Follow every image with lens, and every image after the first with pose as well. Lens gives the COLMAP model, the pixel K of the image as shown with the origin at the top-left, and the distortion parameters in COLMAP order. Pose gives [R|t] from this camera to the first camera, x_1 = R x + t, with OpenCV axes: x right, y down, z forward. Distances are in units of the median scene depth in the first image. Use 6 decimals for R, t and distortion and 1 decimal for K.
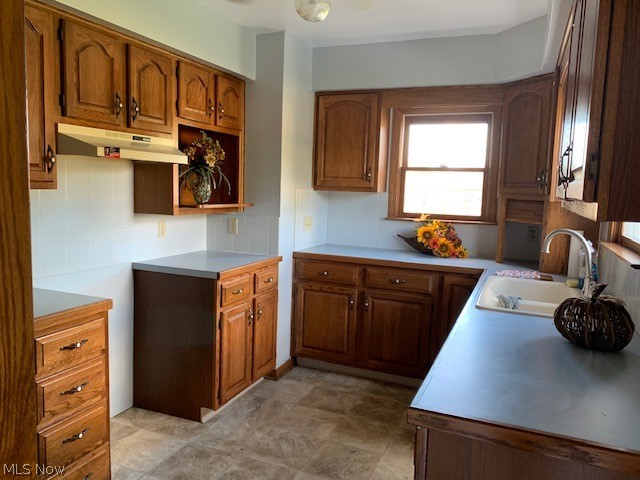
lens RADIAL K [[492.3, 0, 316.0], [0, 492.3, 229.2], [0, 0, 1]] dist [0.099146, -0.225372]
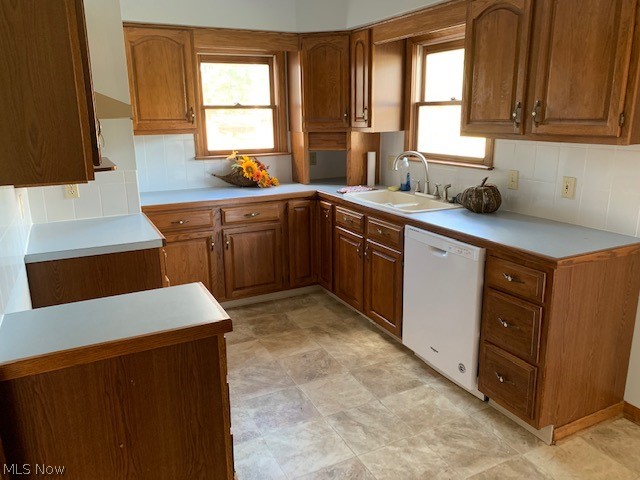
lens RADIAL K [[492.3, 0, 316.0], [0, 492.3, 229.2], [0, 0, 1]] dist [0.099146, -0.225372]
pose [[0.654352, -0.216955, 0.724399, -0.503725], [0.104051, 0.974679, 0.197924, -0.061116], [-0.748998, -0.054137, 0.660357, 0.148717]]
